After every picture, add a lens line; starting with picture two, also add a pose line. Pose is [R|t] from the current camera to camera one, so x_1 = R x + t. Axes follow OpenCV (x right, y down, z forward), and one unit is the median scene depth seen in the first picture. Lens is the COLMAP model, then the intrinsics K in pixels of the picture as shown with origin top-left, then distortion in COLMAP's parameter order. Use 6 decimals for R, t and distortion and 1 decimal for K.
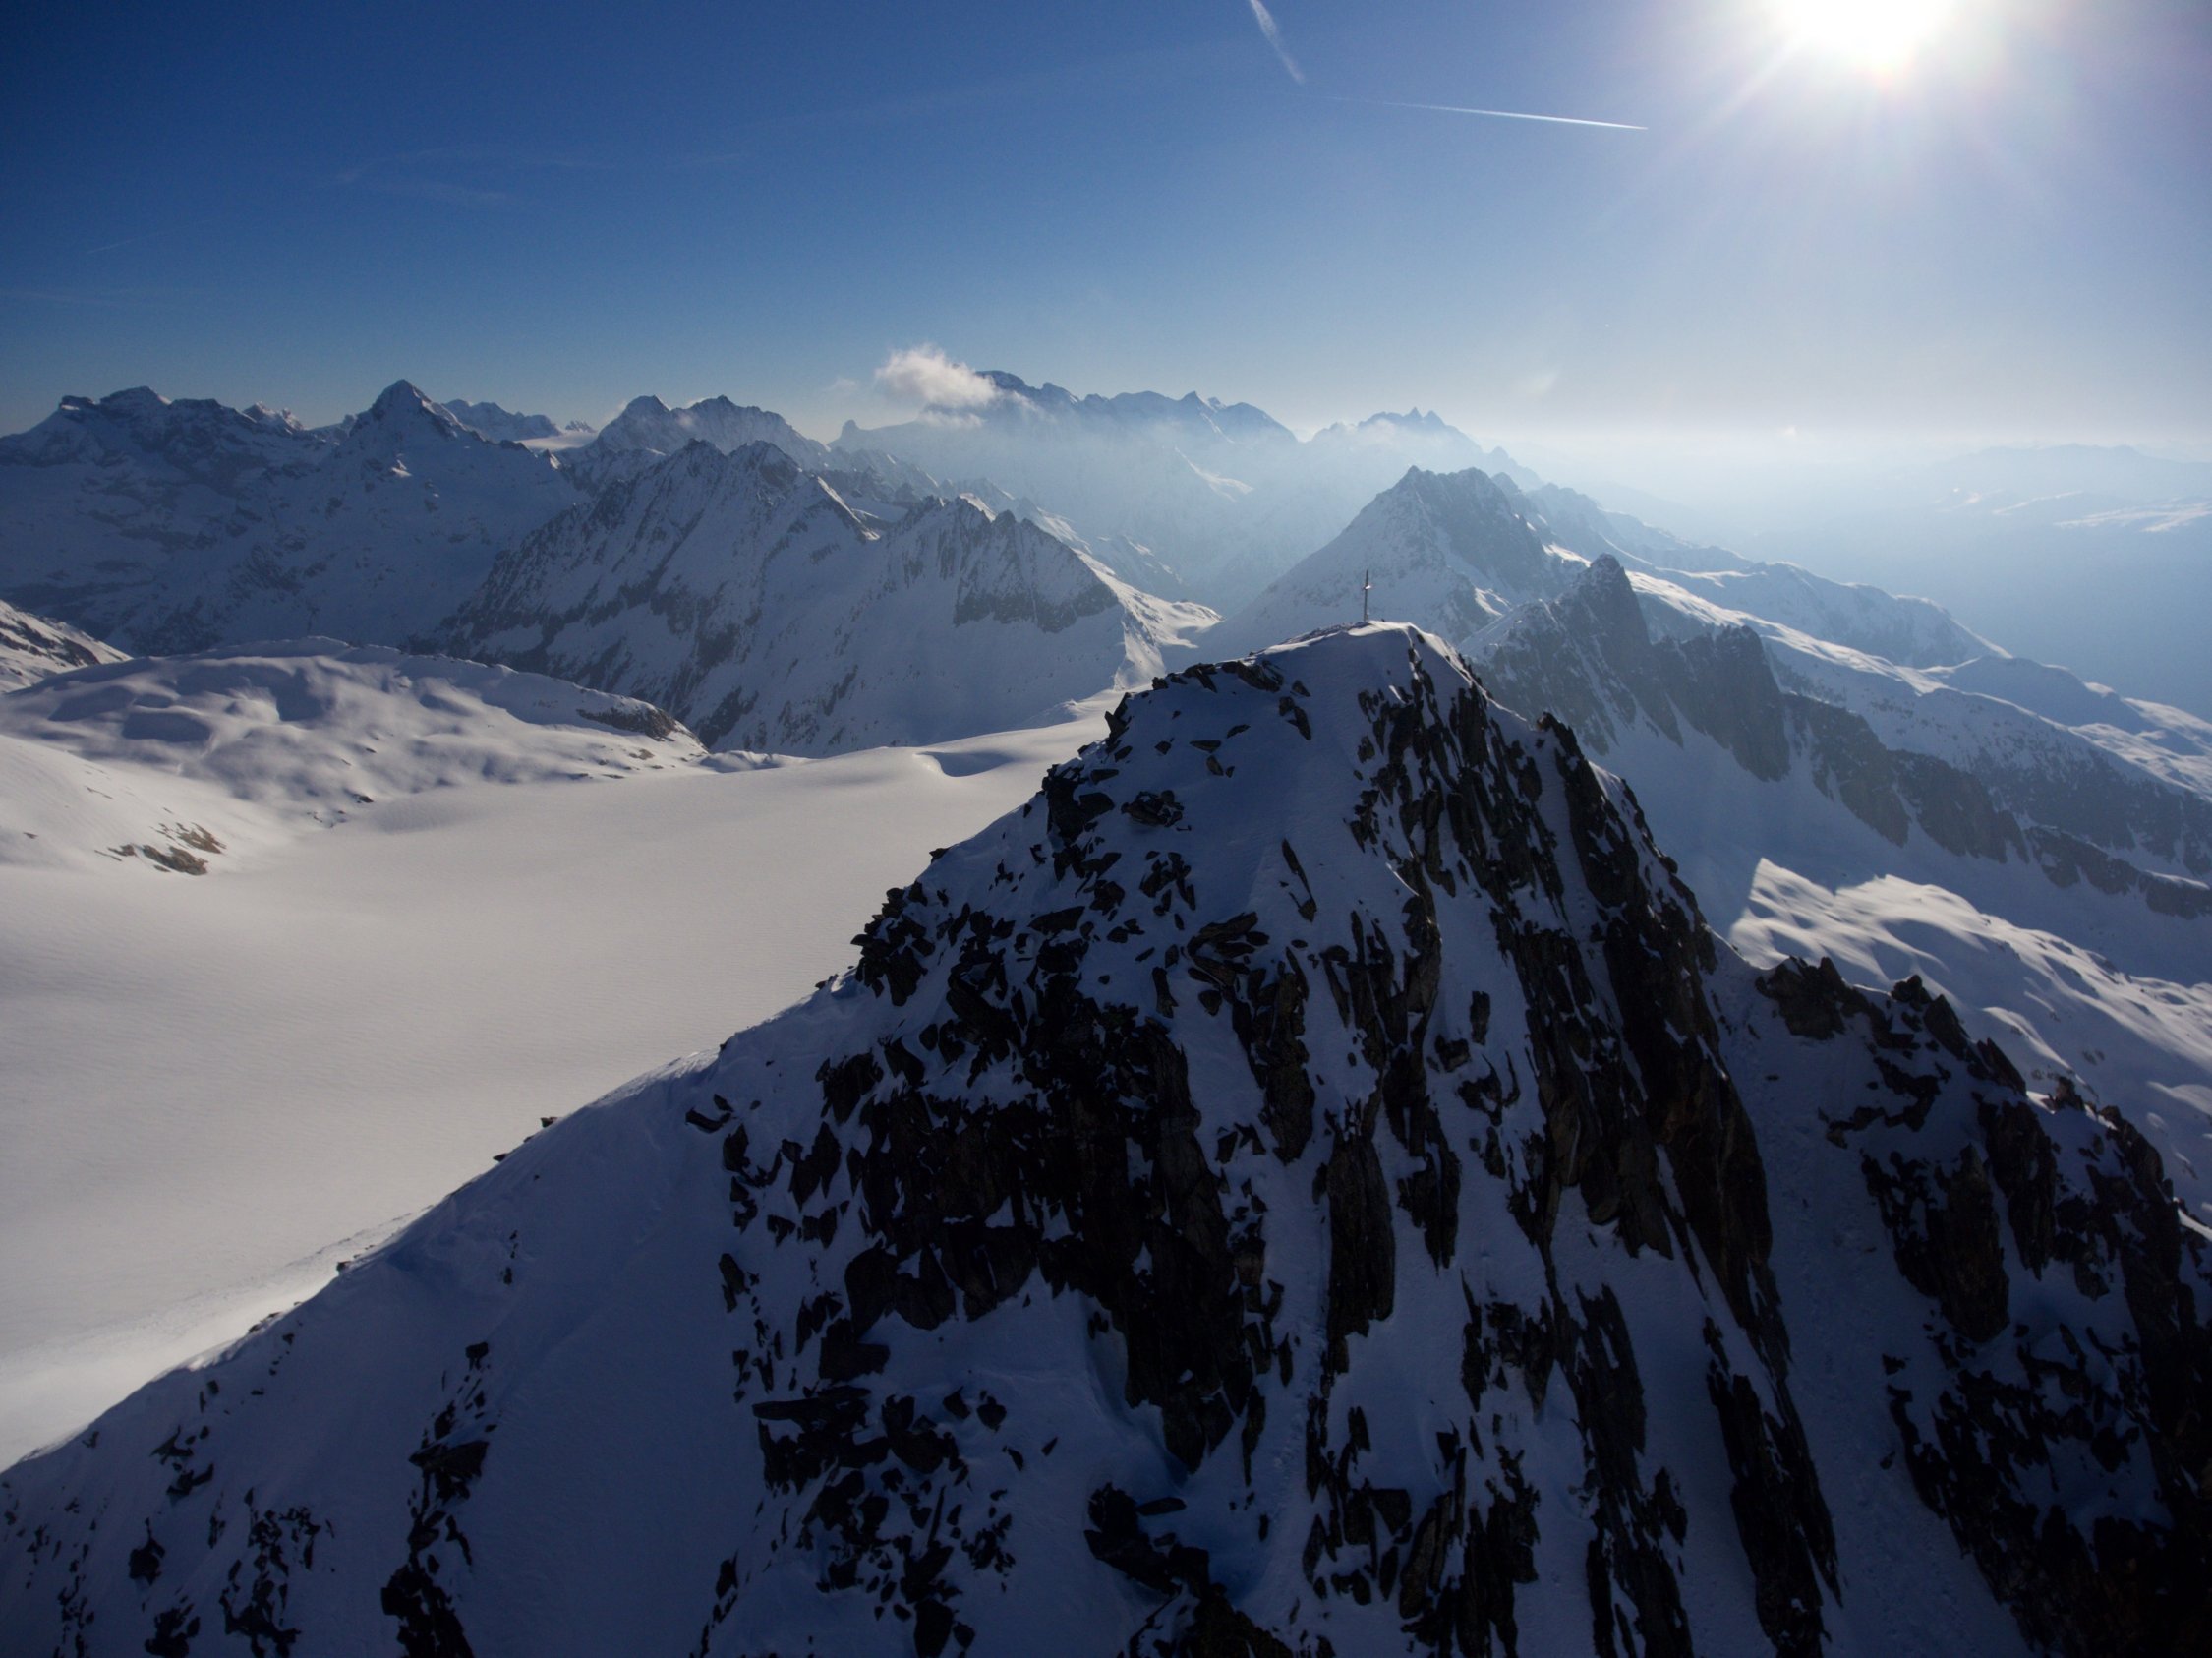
lens RADIAL K [[1290.0, 0, 1093.7], [0, 1290.0, 834.8], [0, 0, 1]] dist [-0.015573, -0.001863]
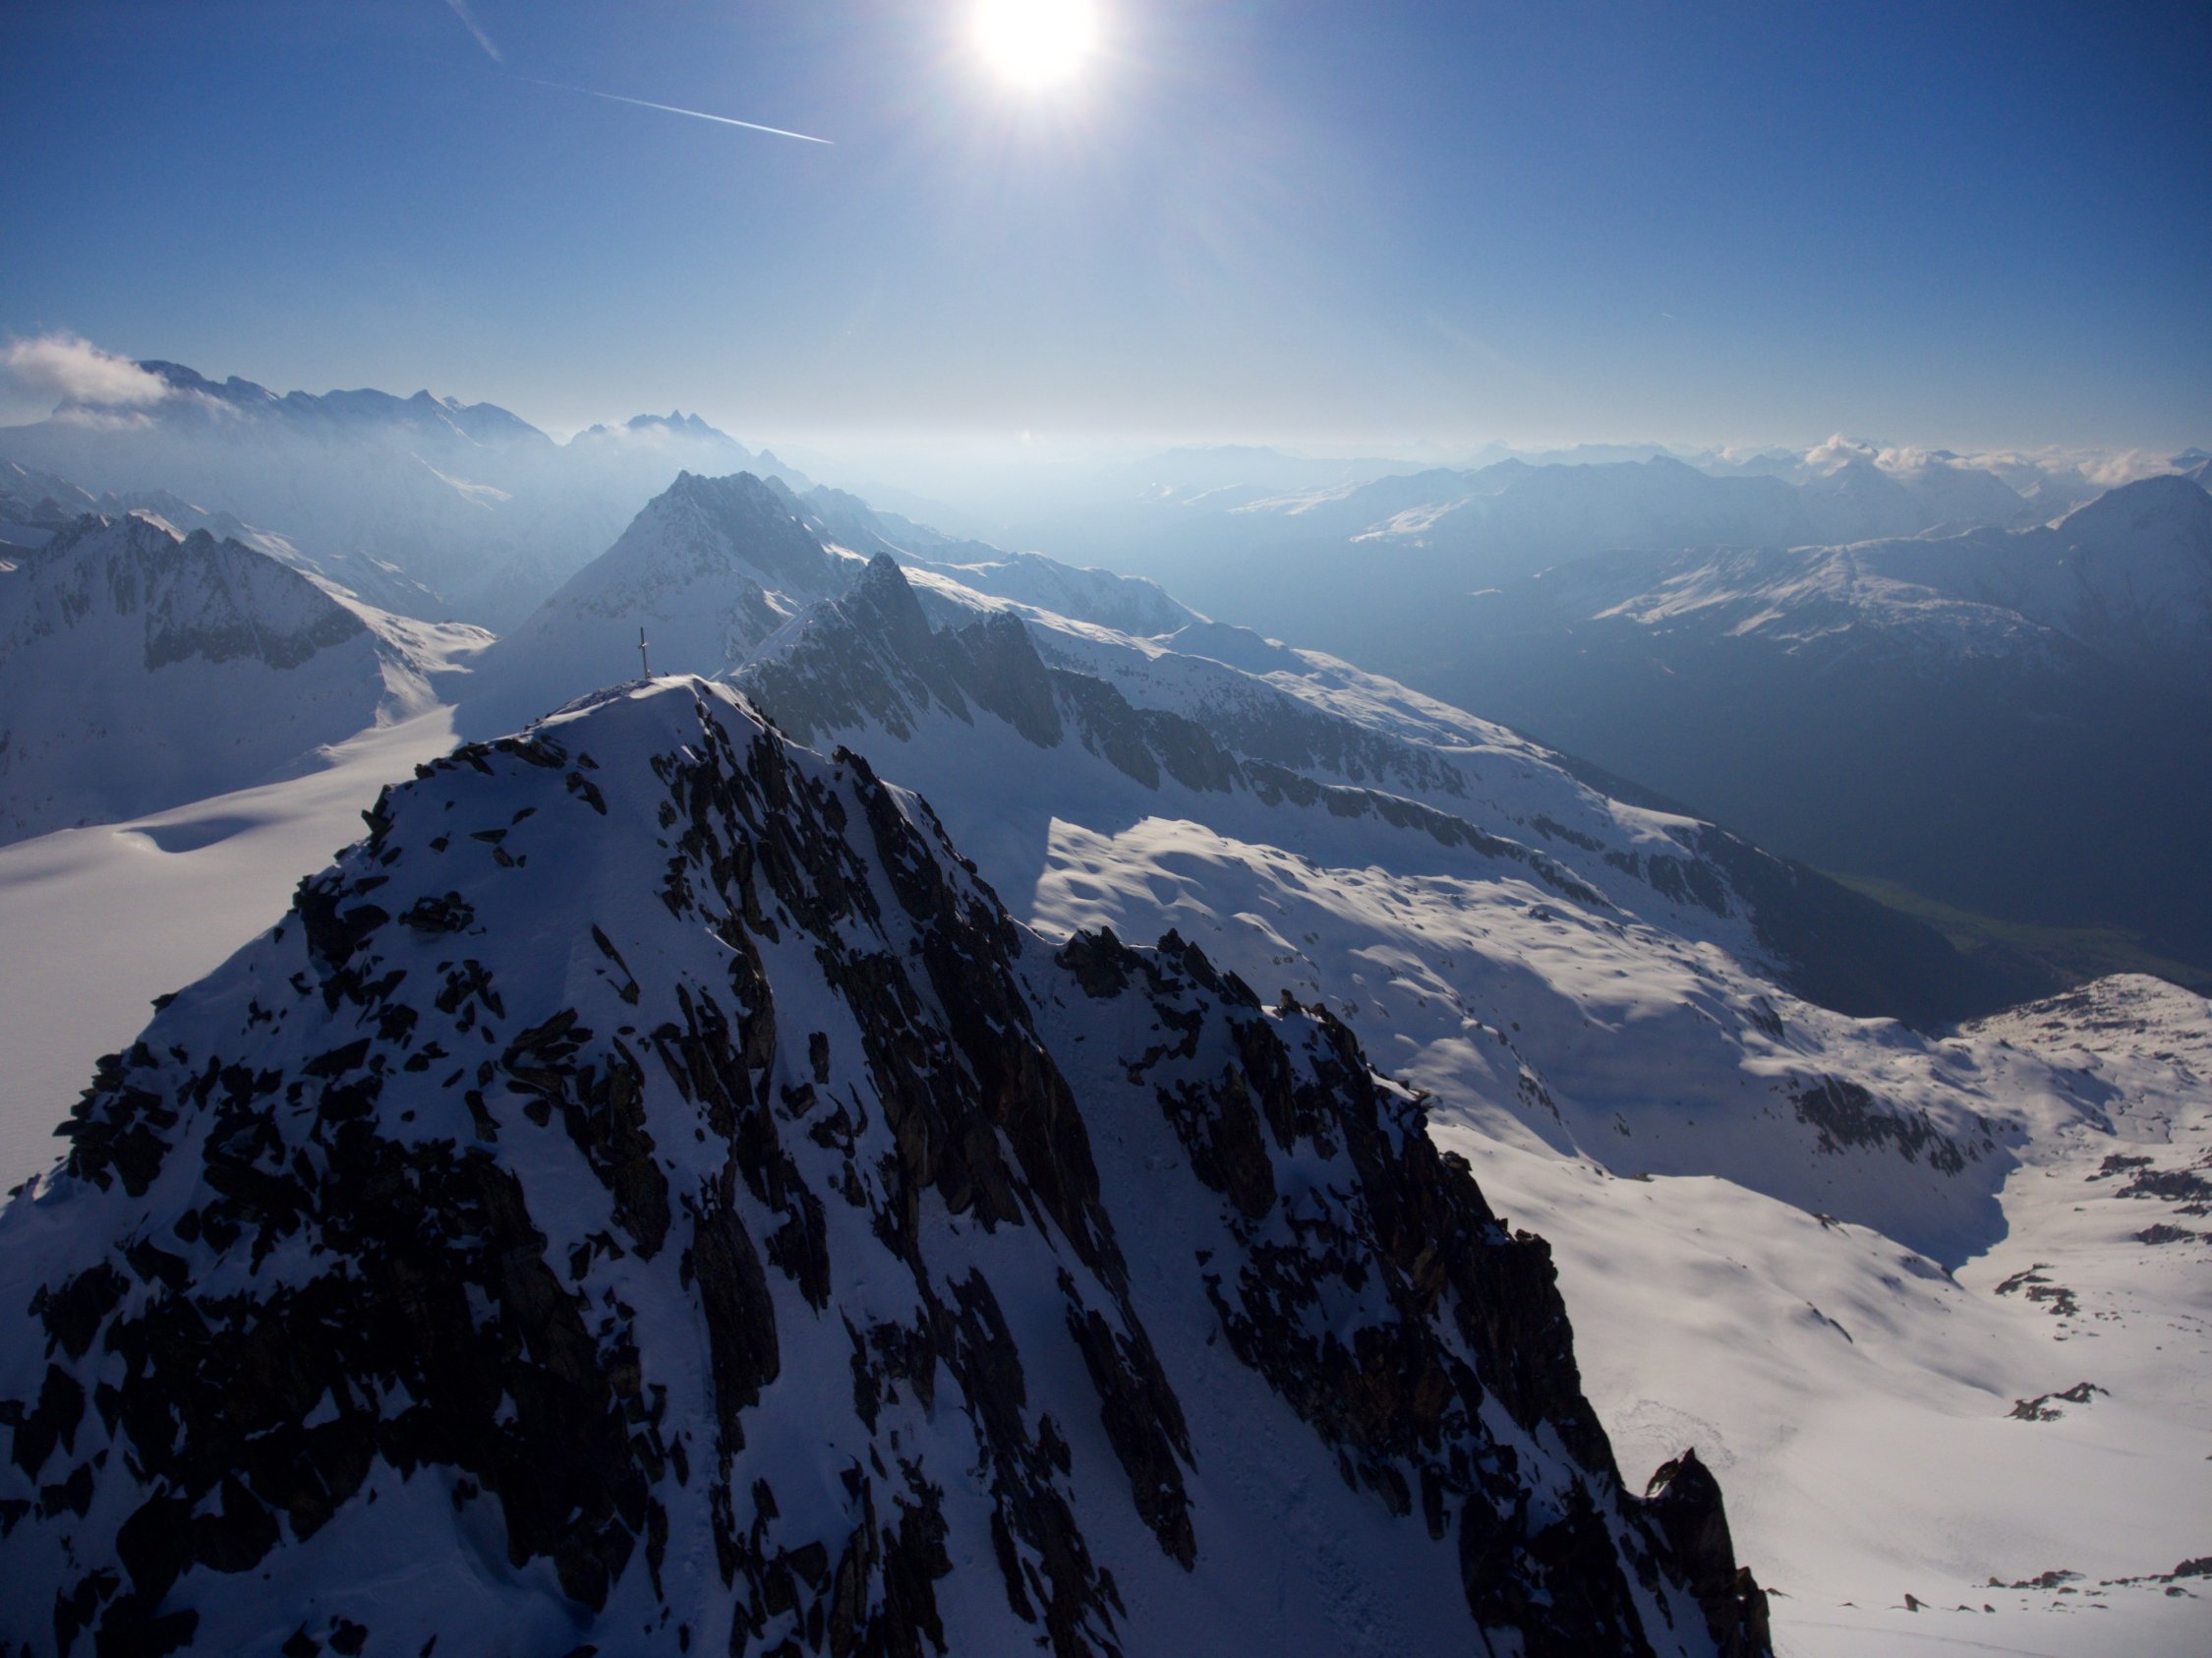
lens RADIAL K [[1290.0, 0, 1093.1], [0, 1290.0, 833.3], [0, 0, 1]] dist [-0.015573, -0.001863]
pose [[0.861861, -0.142952, 0.486581, 0.009556], [0.144424, 0.988907, 0.034718, -0.033055], [-0.486146, 0.040352, 0.872946, -0.013337]]
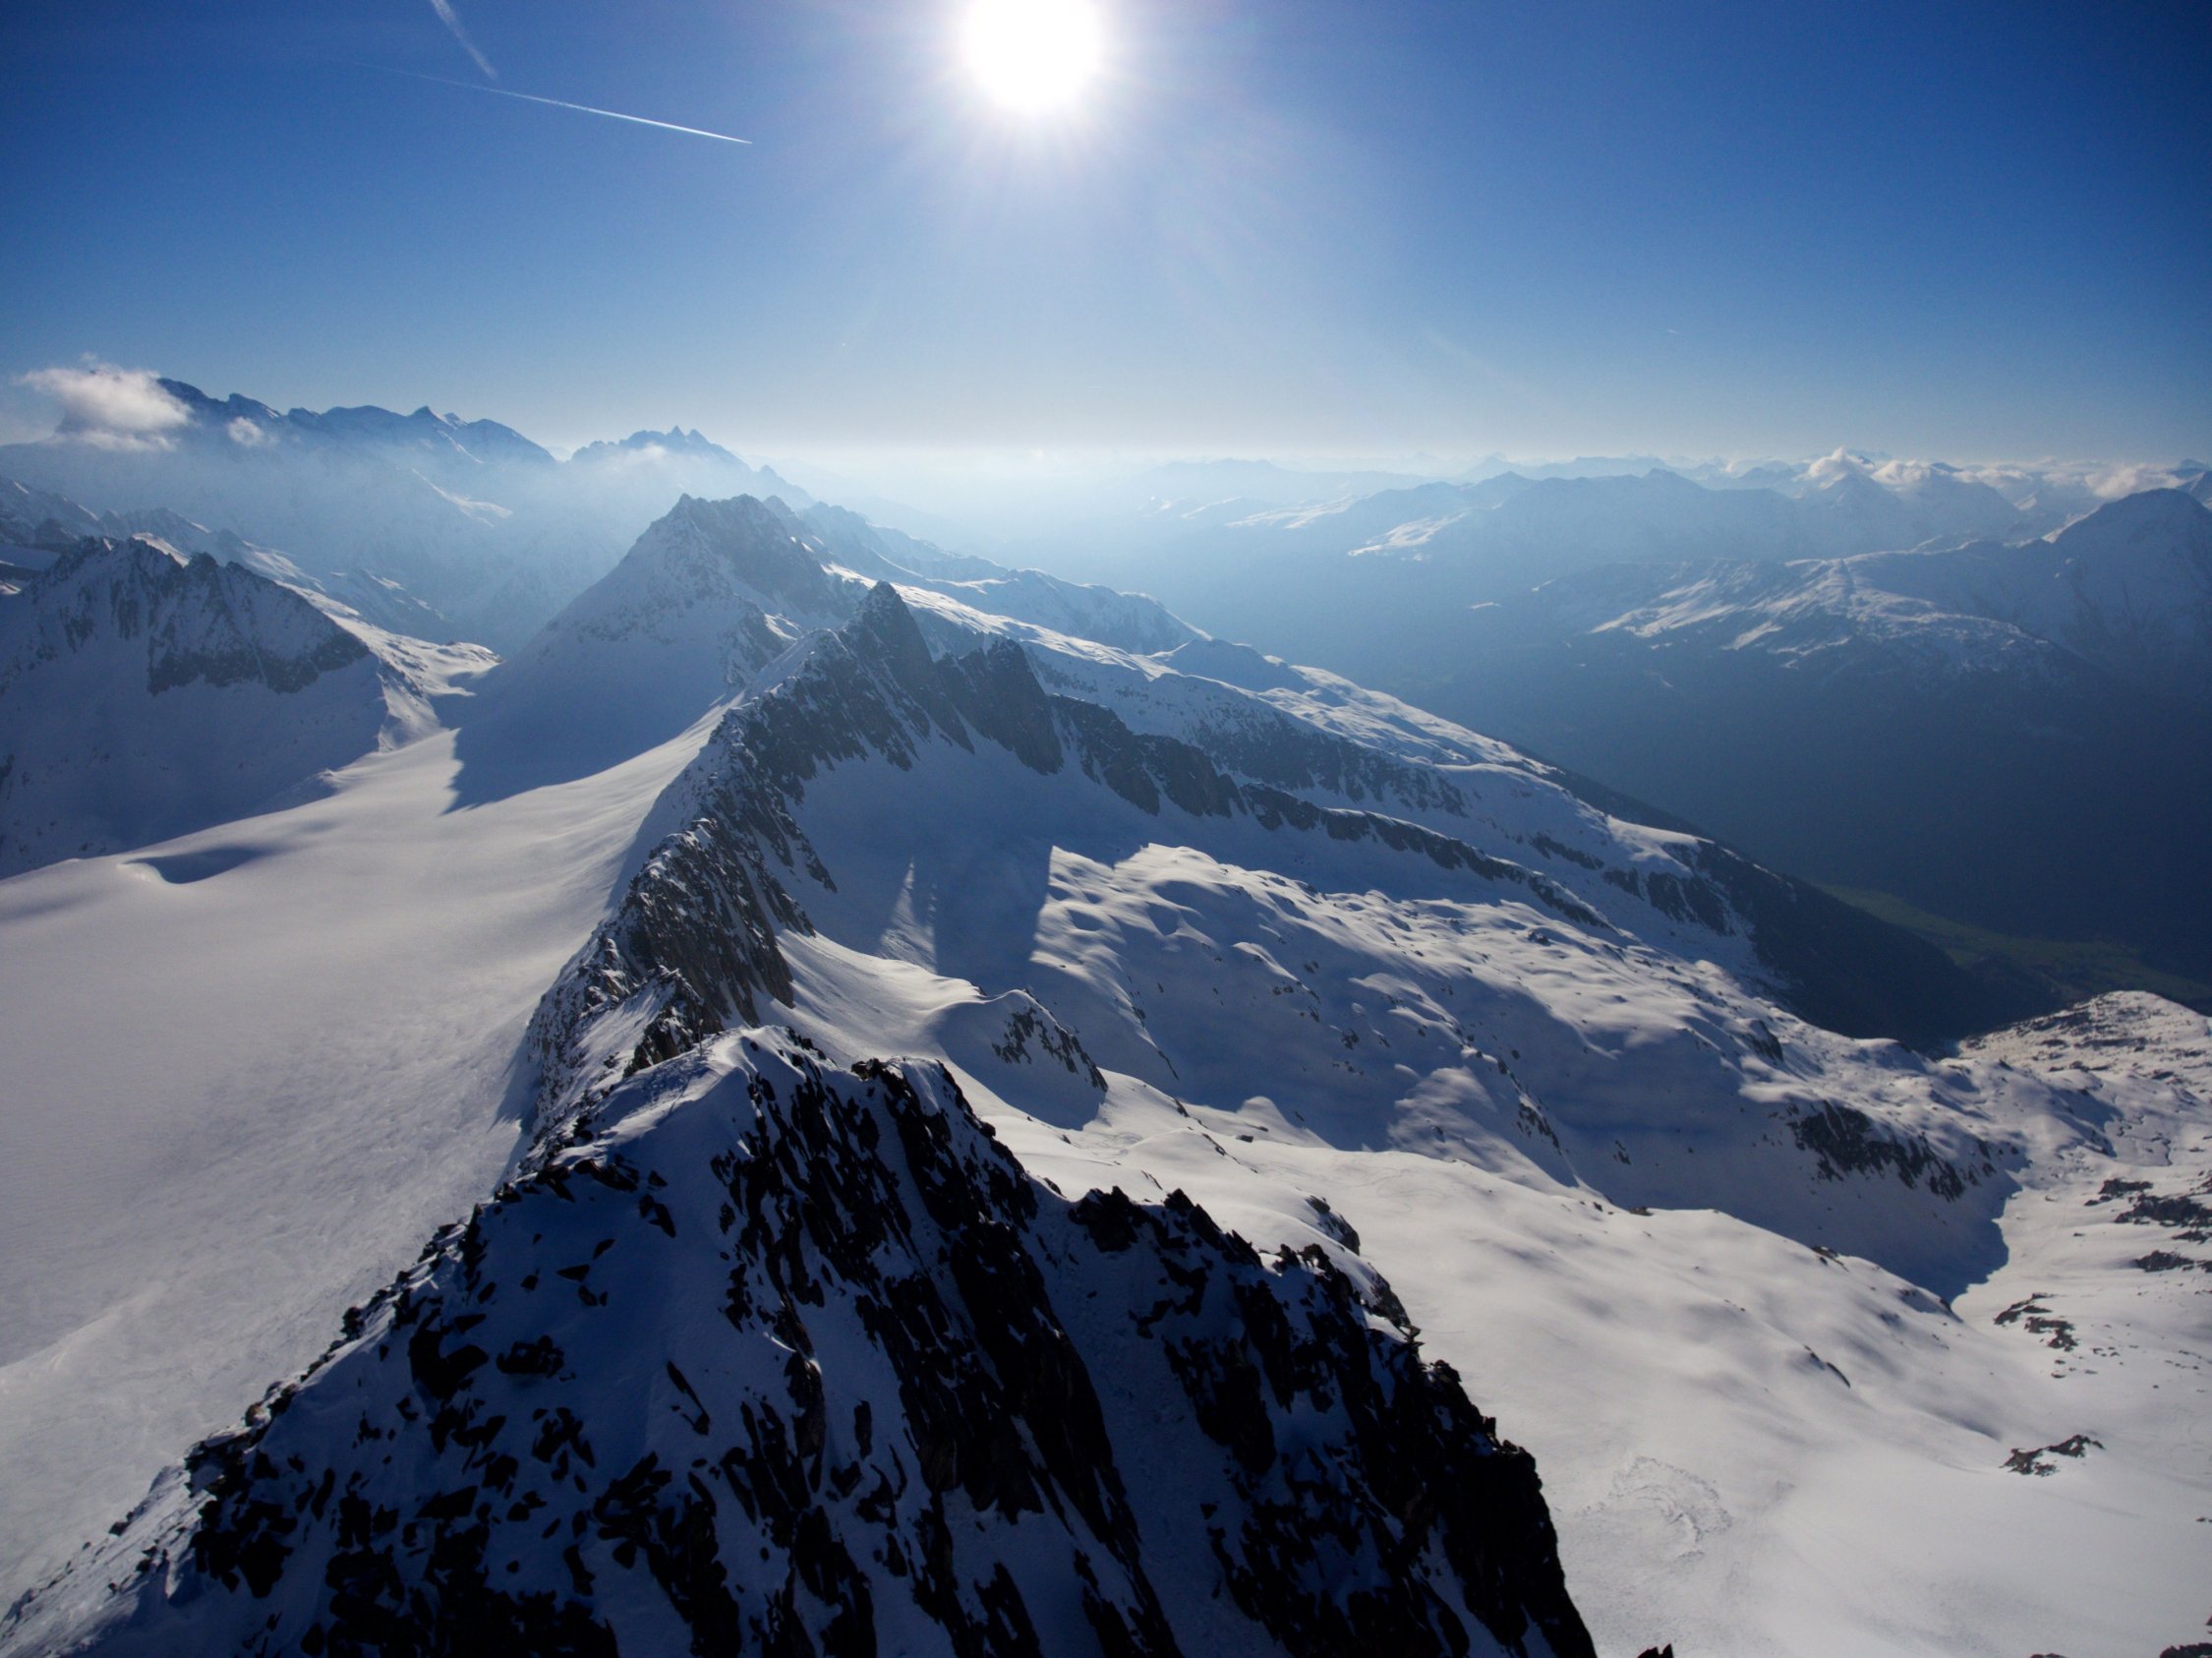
lens RADIAL K [[1290.0, 0, 1093.2], [0, 1290.0, 833.3], [0, 0, 1]] dist [-0.015573, -0.001863]
pose [[0.861439, -0.140423, 0.488062, -0.006303], [0.146643, 0.988856, 0.025680, -0.313128], [-0.486229, 0.049449, 0.872431, -0.100544]]
